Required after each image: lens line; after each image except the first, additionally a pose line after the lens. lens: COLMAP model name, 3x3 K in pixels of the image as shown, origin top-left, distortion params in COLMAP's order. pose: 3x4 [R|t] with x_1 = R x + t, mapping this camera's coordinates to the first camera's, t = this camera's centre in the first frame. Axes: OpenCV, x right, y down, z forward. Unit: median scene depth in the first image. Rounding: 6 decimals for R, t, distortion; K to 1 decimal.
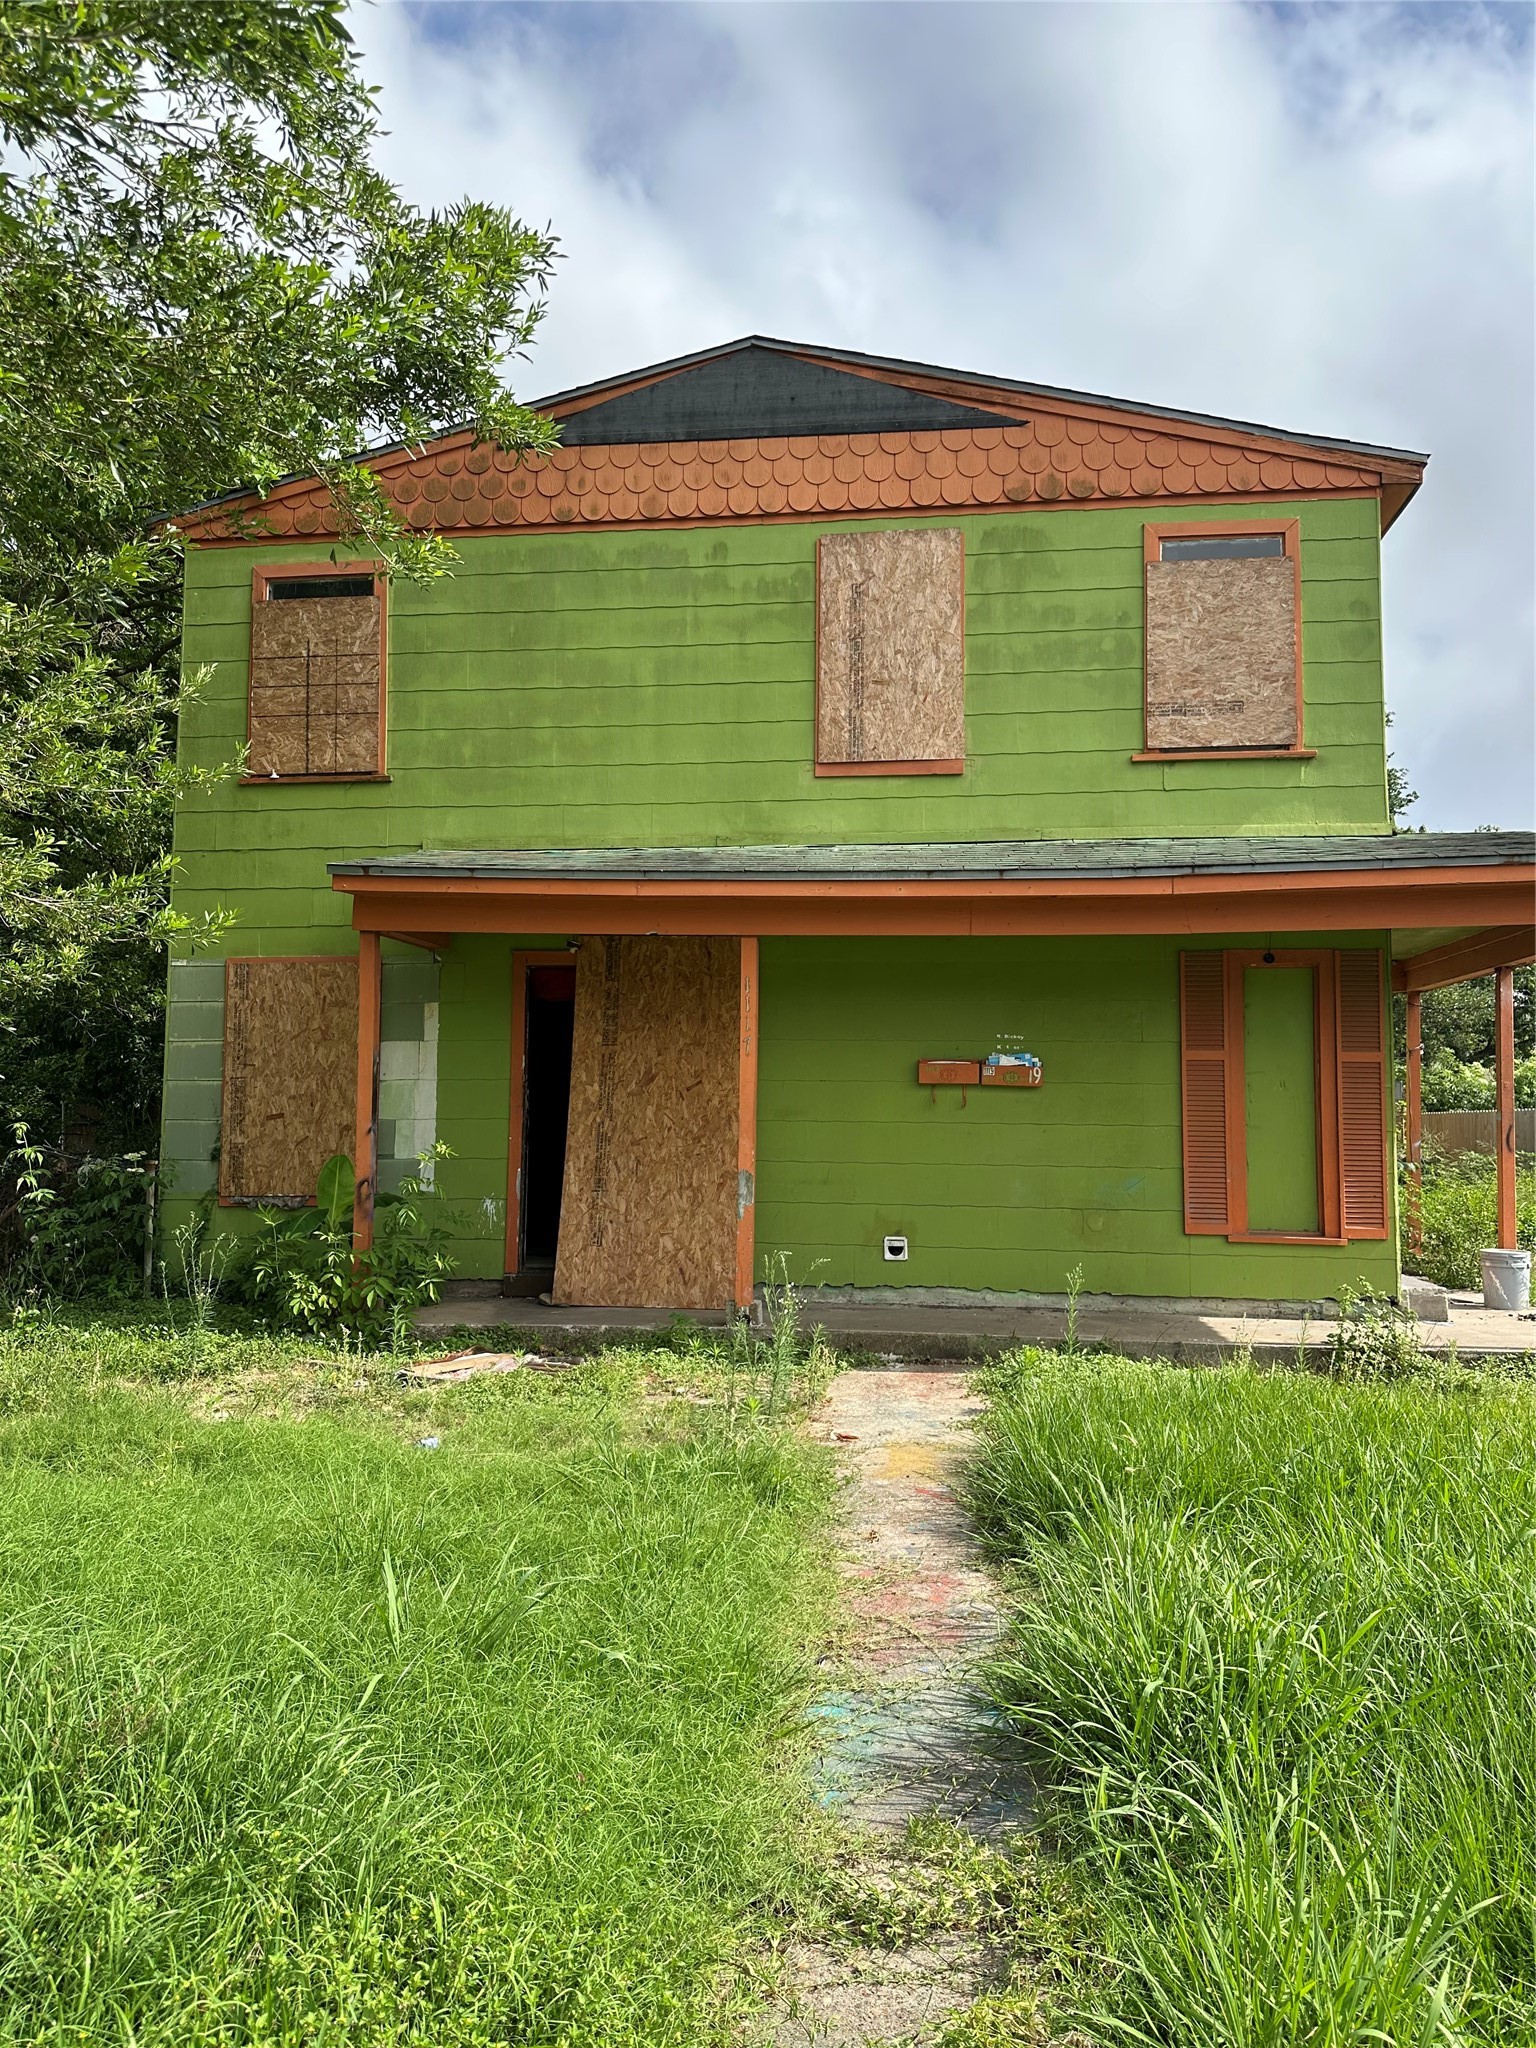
lens RADIAL K [[1414.1, 0, 764.6], [0, 1414.1, 1032.0], [0, 0, 1]] dist [0.183634, -0.417878]
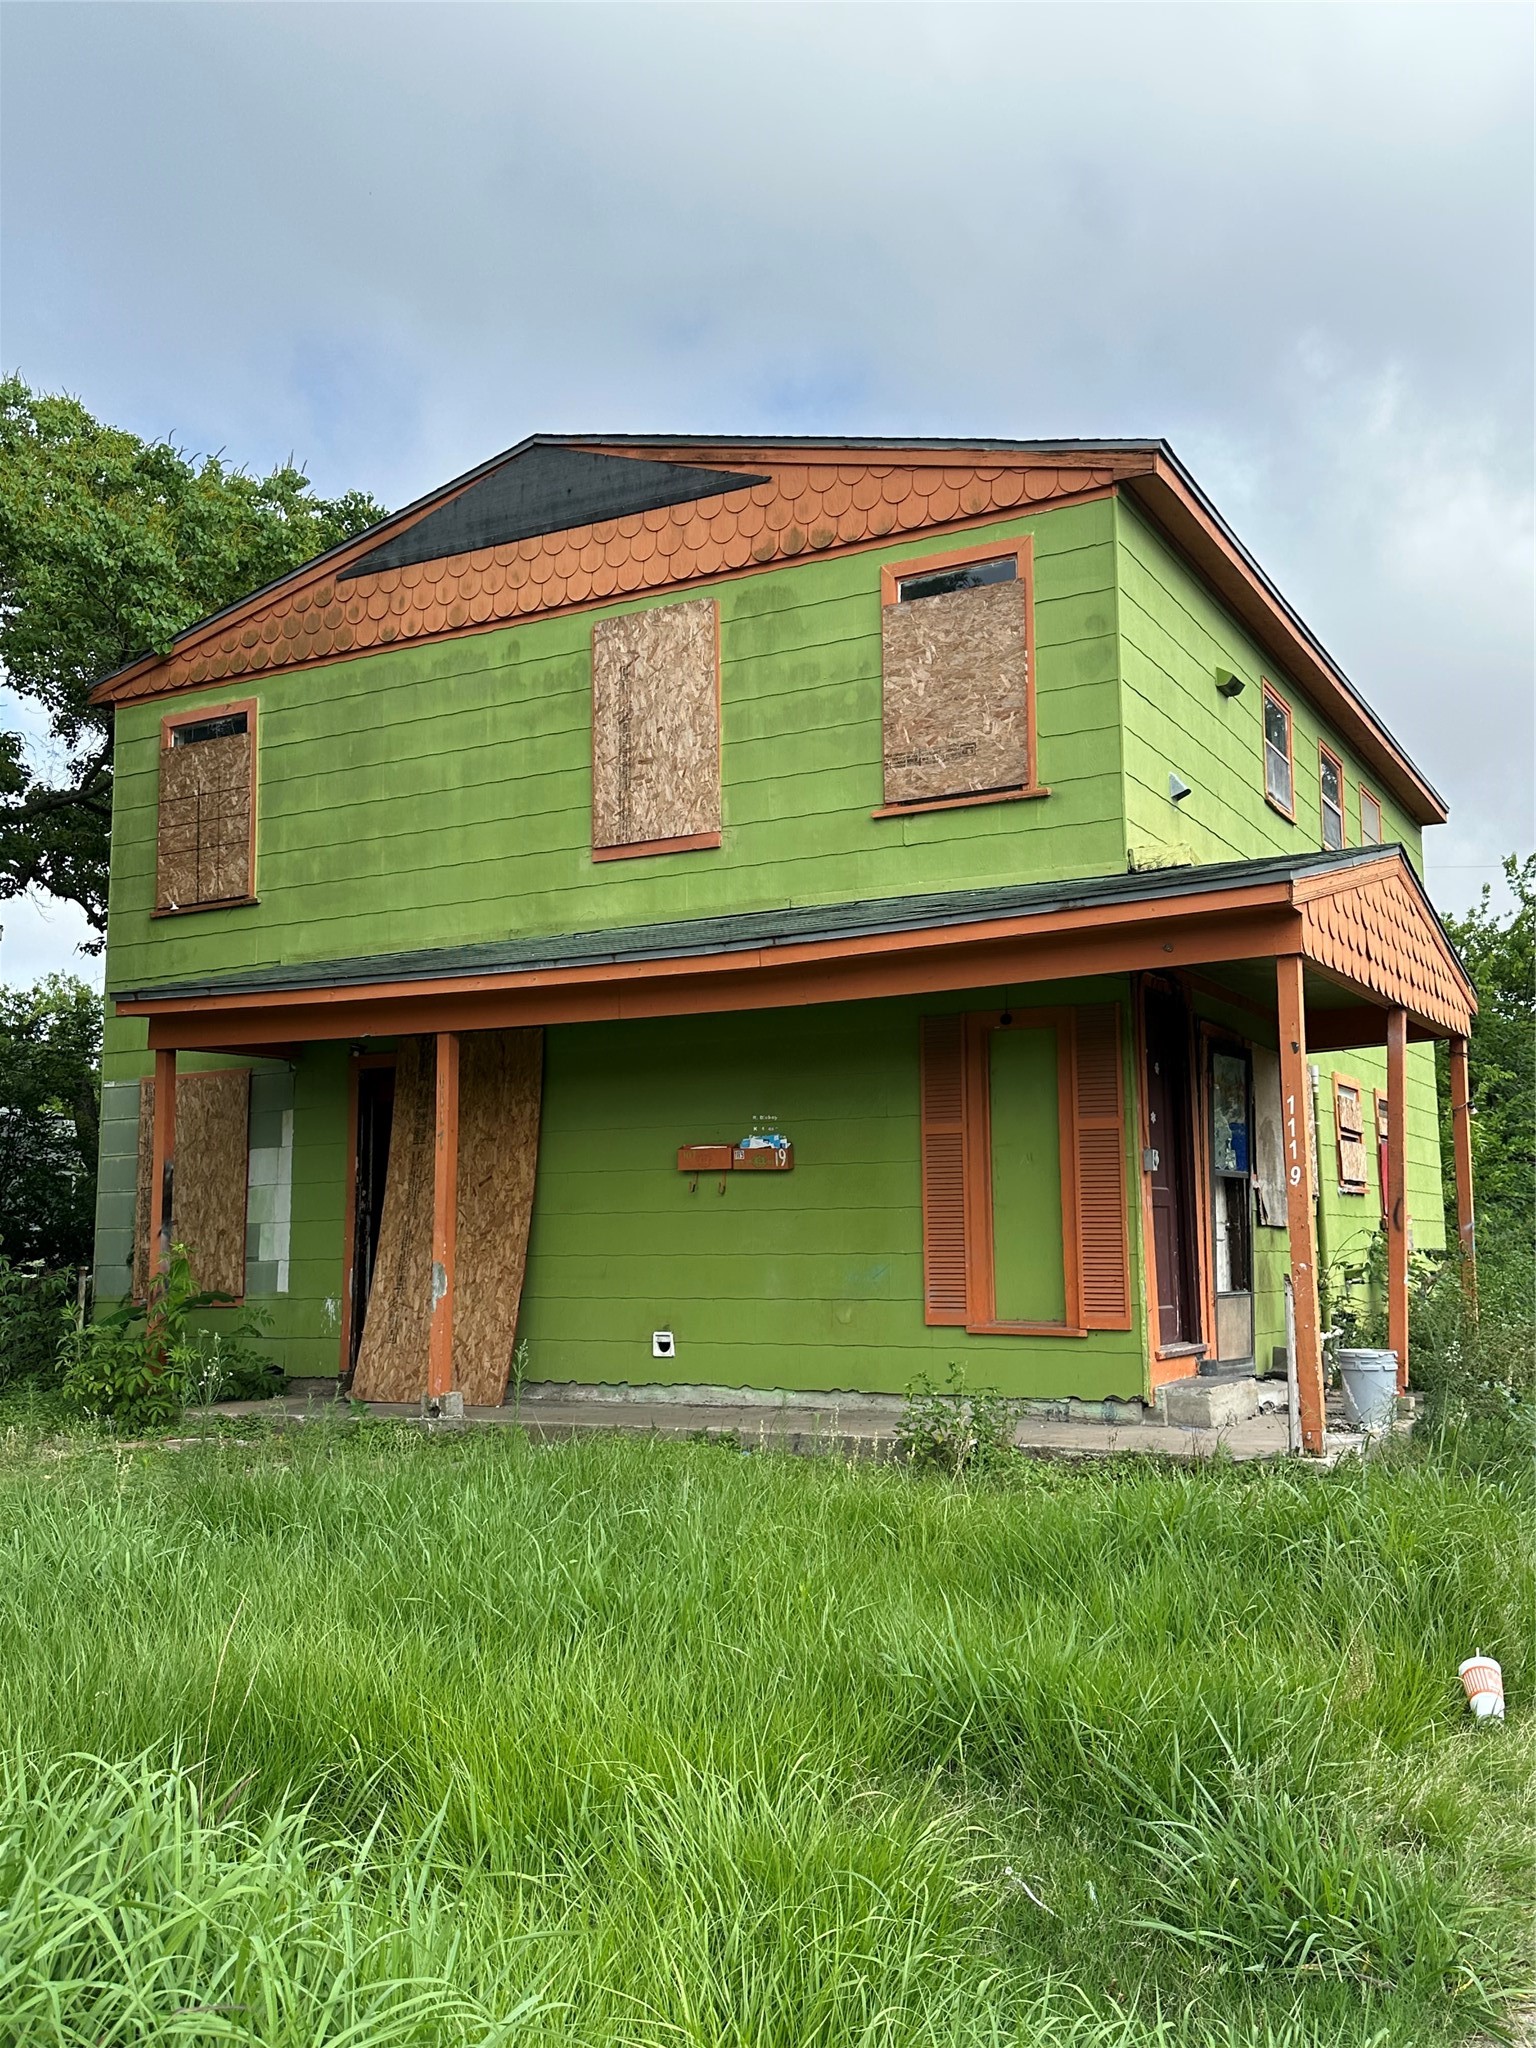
lens RADIAL K [[1799.0, 0, 776.6], [0, 1799.0, 1018.7], [0, 0, 1]] dist [0.189483, -0.397308]
pose [[0.928026, -0.065215, -0.366762, 0.606598], [0.044626, 0.996929, -0.064348, 0.014931], [0.369832, 0.043349, 0.928087, -0.110832]]
